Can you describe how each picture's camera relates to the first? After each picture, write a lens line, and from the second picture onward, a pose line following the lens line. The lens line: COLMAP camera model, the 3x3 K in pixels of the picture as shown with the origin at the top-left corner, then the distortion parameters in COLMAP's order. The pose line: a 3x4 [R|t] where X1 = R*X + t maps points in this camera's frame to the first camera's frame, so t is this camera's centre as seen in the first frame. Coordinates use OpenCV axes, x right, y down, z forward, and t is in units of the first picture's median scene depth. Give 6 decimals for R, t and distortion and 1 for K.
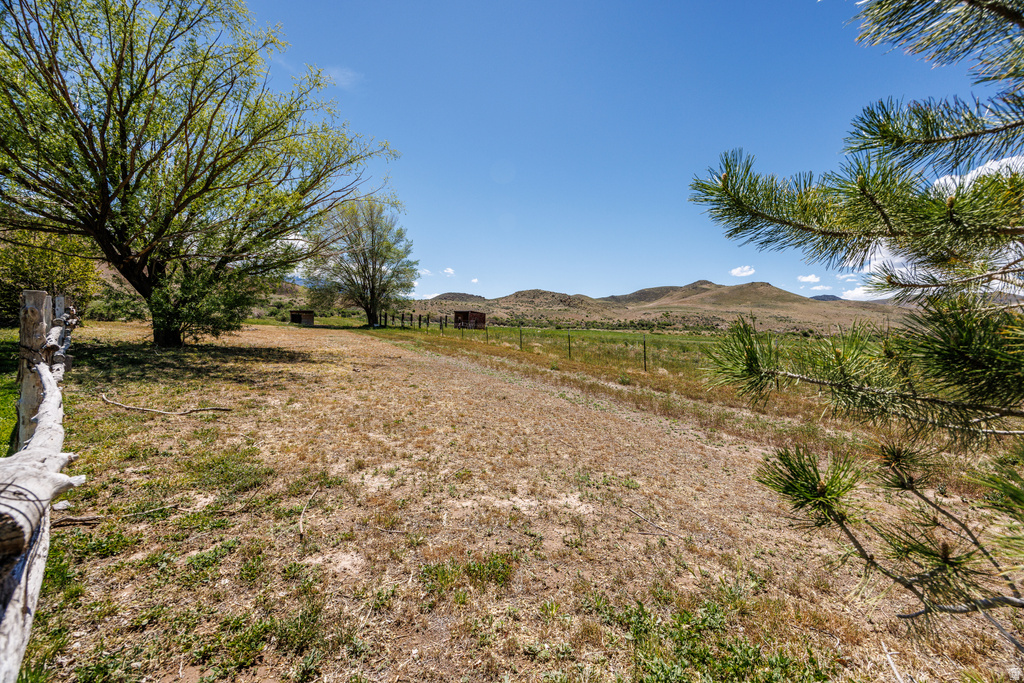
lens RADIAL K [[388.7, 0, 509.6], [0, 388.7, 337.5], [0, 0, 1]] dist [-0.001699, 0.000205]
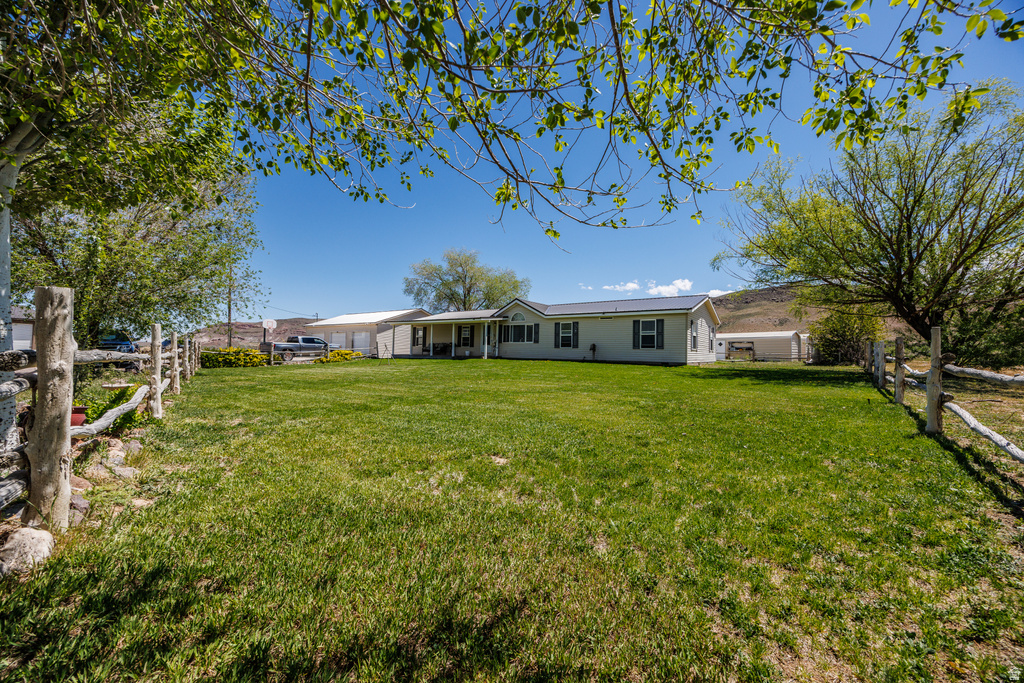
lens RADIAL K [[388.7, 0, 509.6], [0, 388.7, 340.4], [0, 0, 1]] dist [-0.001699, 0.000205]
pose [[0.019381, -0.068866, -0.997438, 0.376257], [-0.044502, 0.996577, -0.069671, 0.057354], [0.998821, 0.045739, 0.016250, -0.472430]]
